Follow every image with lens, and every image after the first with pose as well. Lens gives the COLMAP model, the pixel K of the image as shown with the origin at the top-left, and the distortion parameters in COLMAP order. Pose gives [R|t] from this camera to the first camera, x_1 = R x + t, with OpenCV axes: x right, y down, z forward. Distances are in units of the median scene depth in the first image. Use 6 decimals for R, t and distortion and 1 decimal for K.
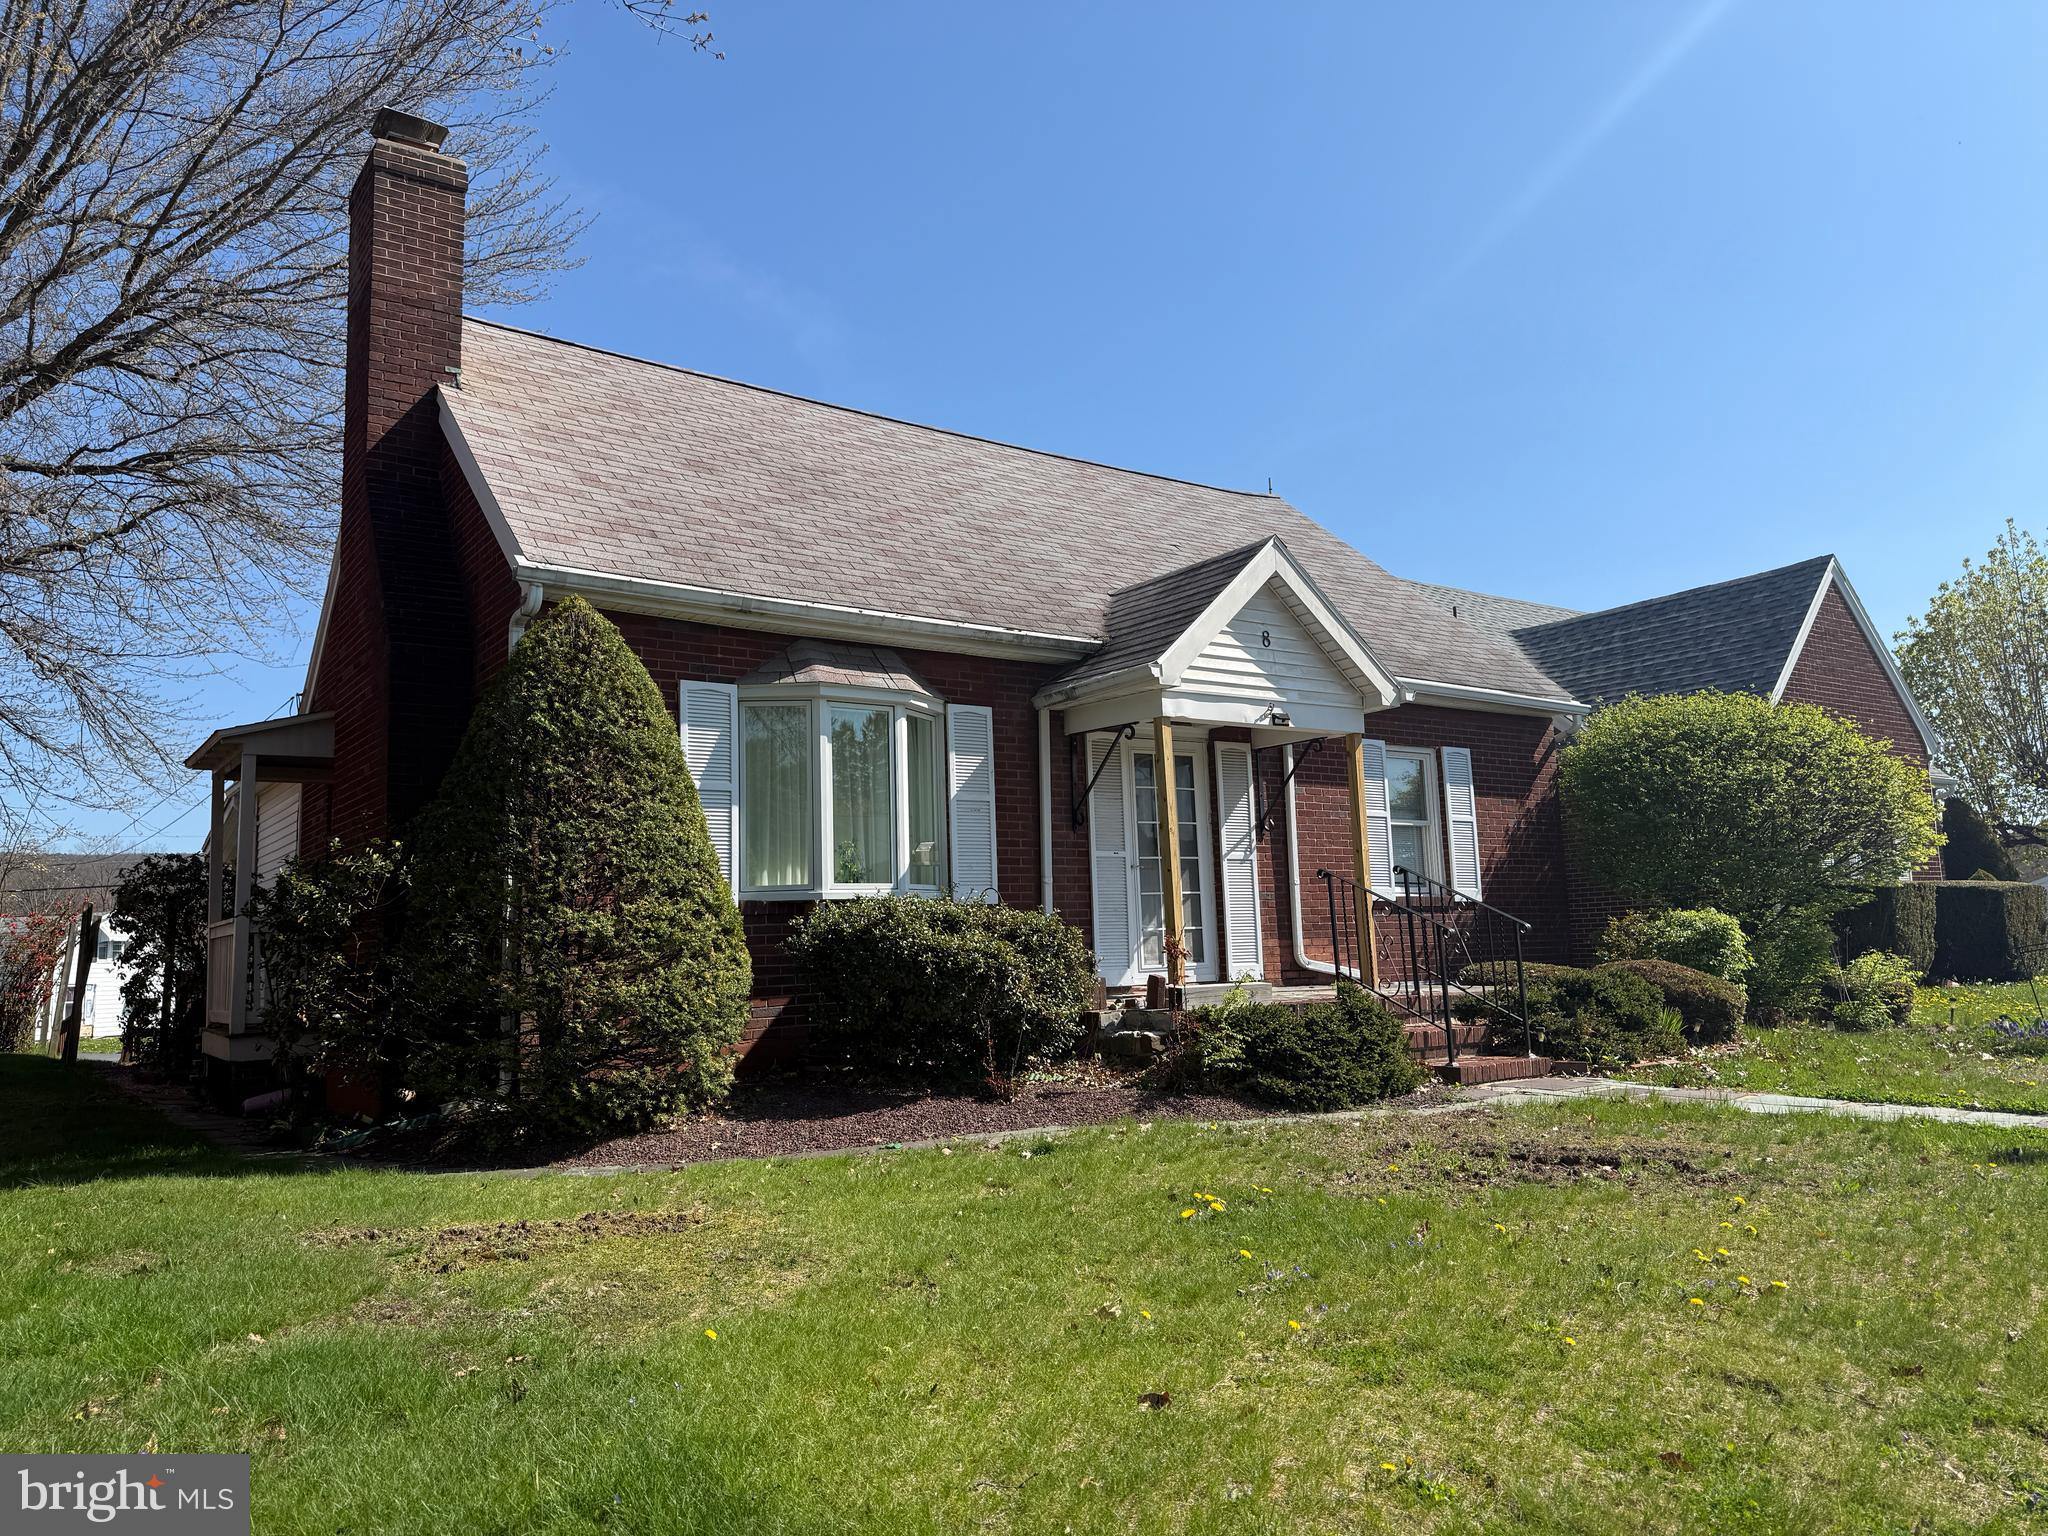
lens RADIAL K [[1424.4, 0, 1024.0], [0, 1424.4, 768.0], [0, 0, 1]] dist [0.076361, -0.101016]
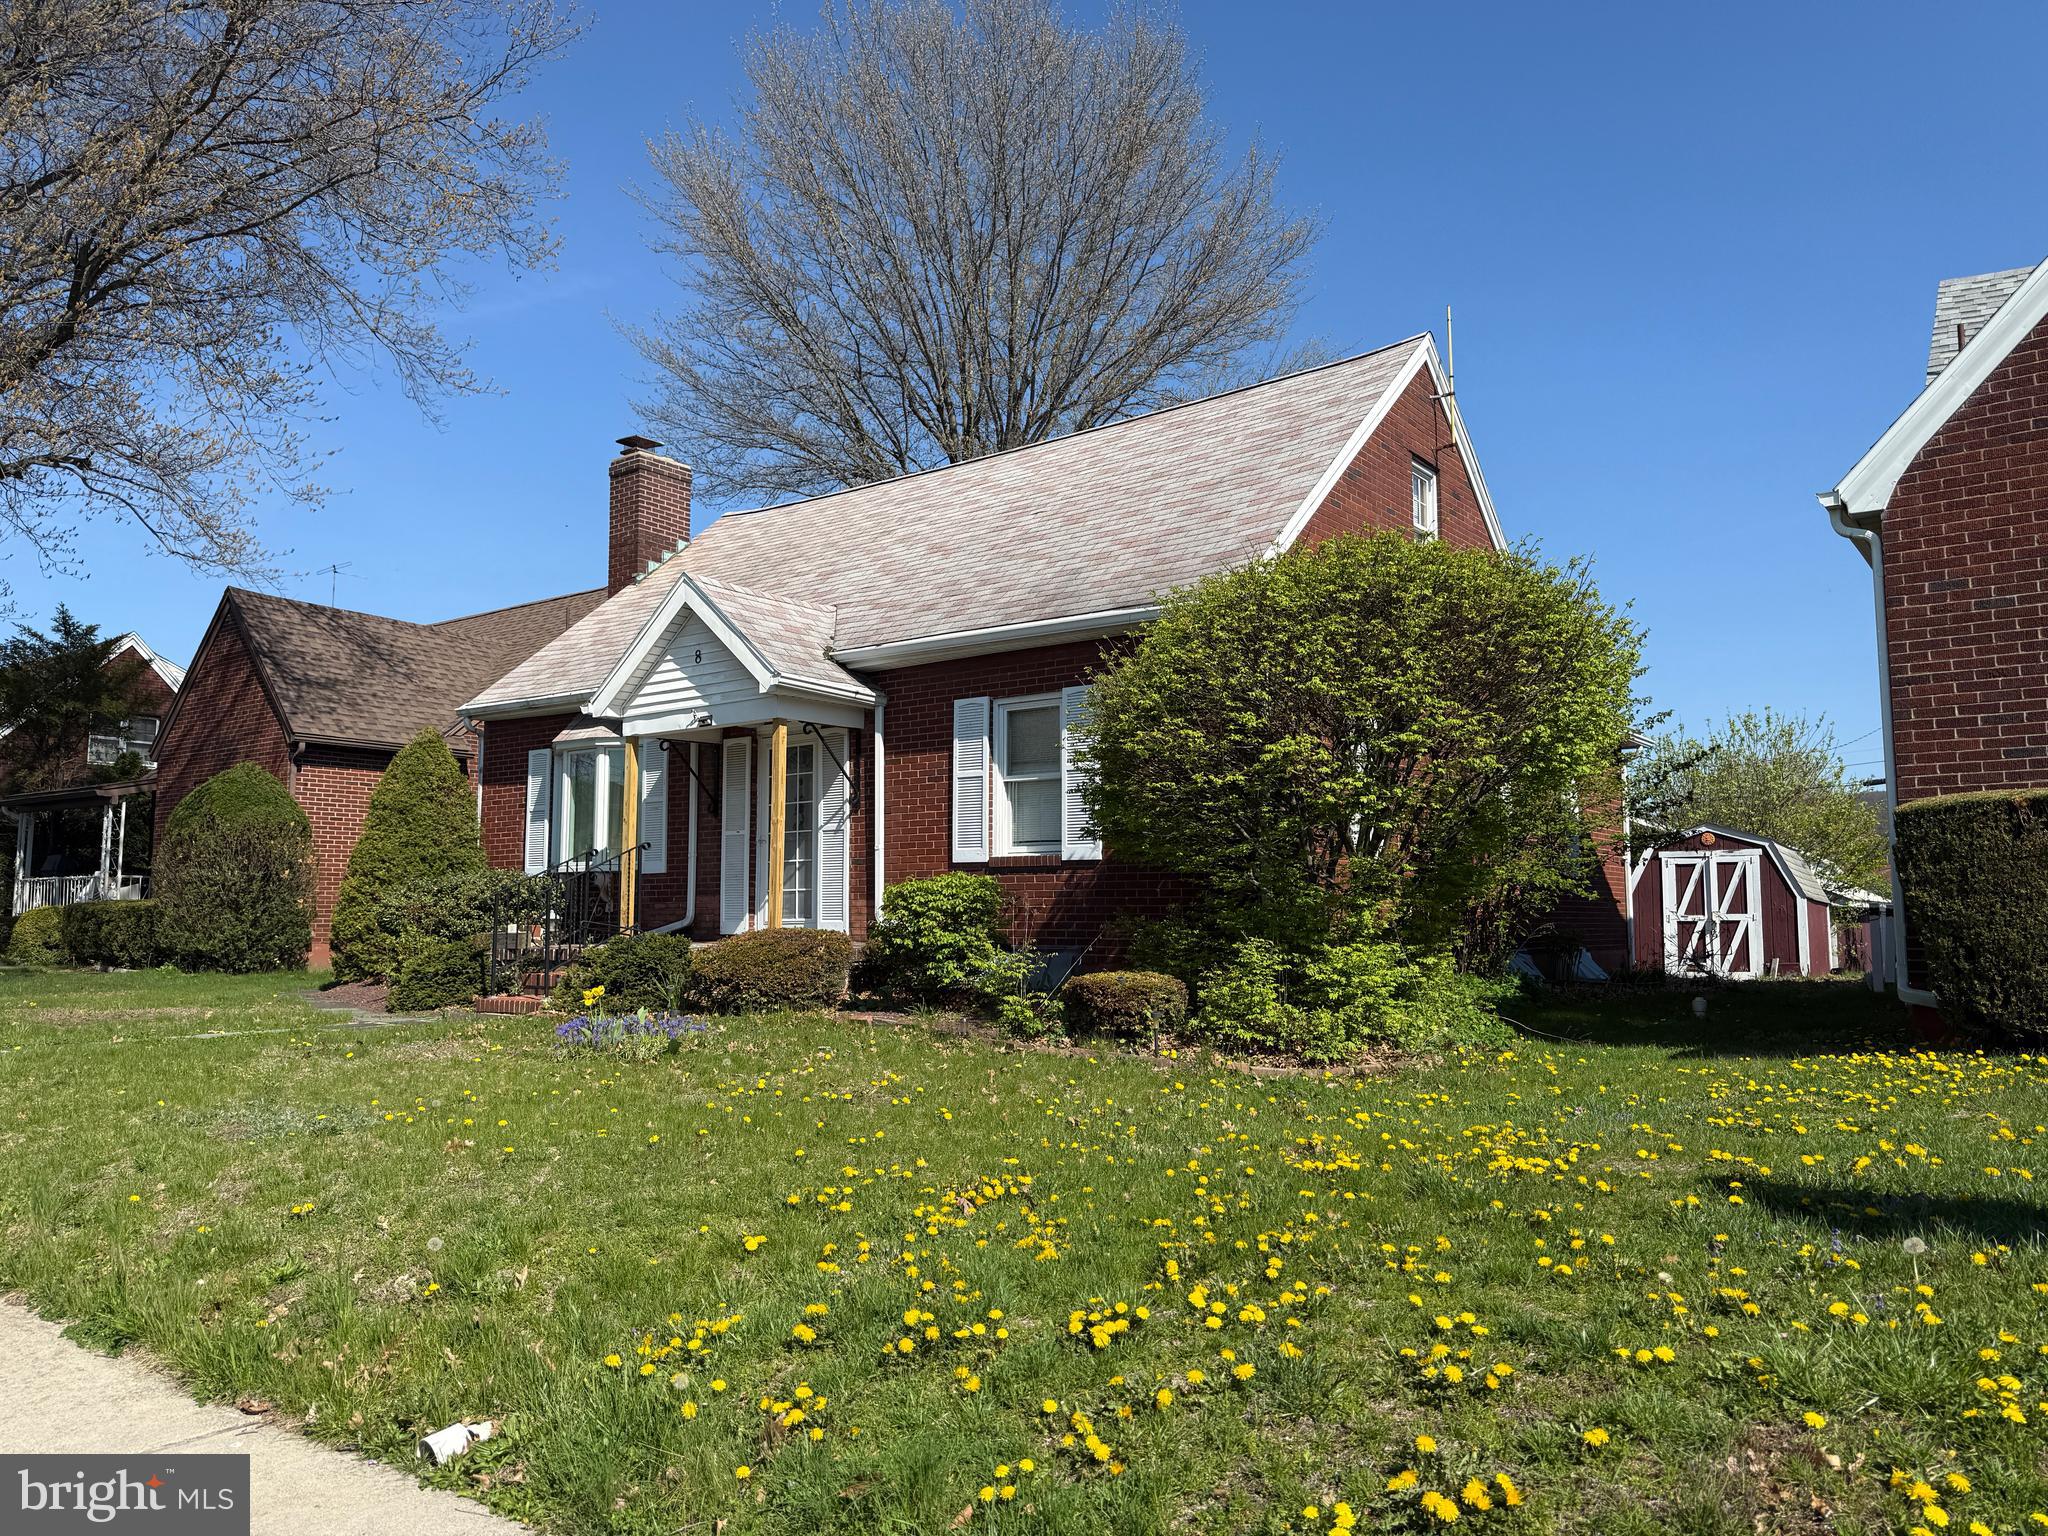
lens RADIAL K [[1424.4, 0, 1024.0], [0, 1424.4, 768.0], [0, 0, 1]] dist [0.076361, -0.101016]
pose [[0.296496, -0.069304, -0.952516, 1.396984], [0.110512, 0.993153, -0.037861, 0.081233], [0.948619, -0.094039, 0.302125, 0.867981]]
